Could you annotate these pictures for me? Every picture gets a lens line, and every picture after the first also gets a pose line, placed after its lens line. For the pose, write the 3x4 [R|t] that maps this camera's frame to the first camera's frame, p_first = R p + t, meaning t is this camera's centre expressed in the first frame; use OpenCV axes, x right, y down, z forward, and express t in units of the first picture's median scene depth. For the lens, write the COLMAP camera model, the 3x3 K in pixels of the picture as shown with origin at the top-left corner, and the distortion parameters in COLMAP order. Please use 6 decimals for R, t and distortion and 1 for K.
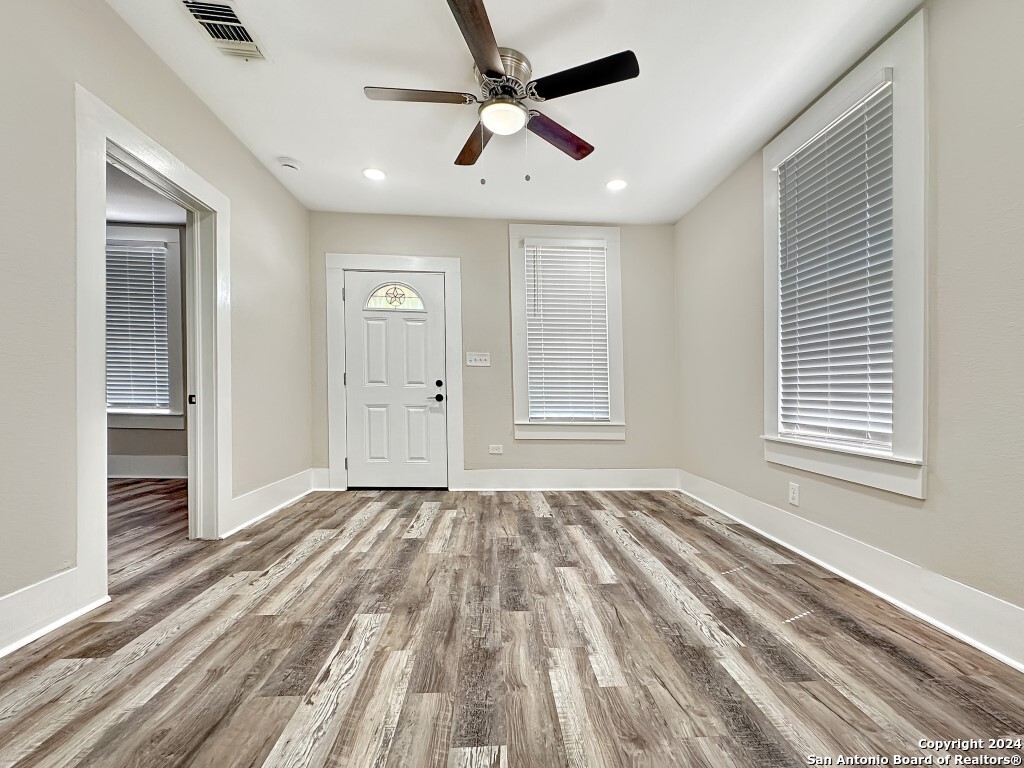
lens RADIAL K [[416.9, 0, 561.6], [0, 416.9, 448.7], [0, 0, 1]] dist [-0.003837, 0.000061]
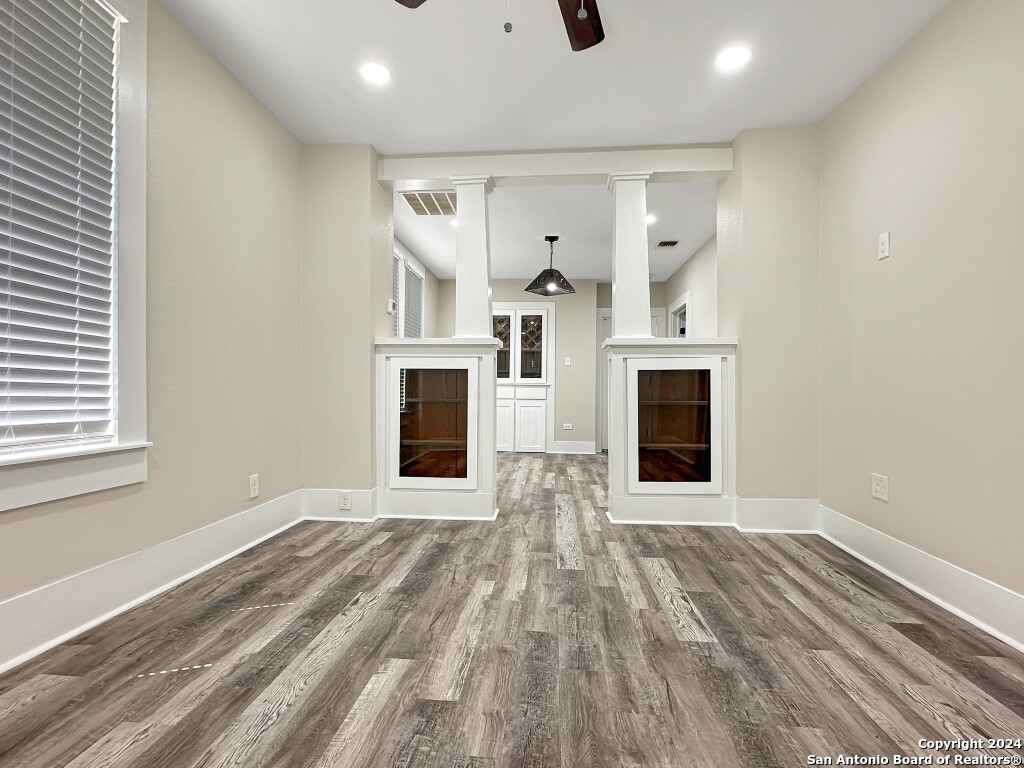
lens RADIAL K [[500.5, 0, 516.1], [0, 500.5, 385.3], [0, 0, 1]] dist [-0.004031, 0.000919]
pose [[-0.969833, -0.026772, 0.242294, -0.288893], [0.001242, 0.993395, 0.114738, -0.250775], [-0.243766, 0.111577, -0.963394, 1.888432]]
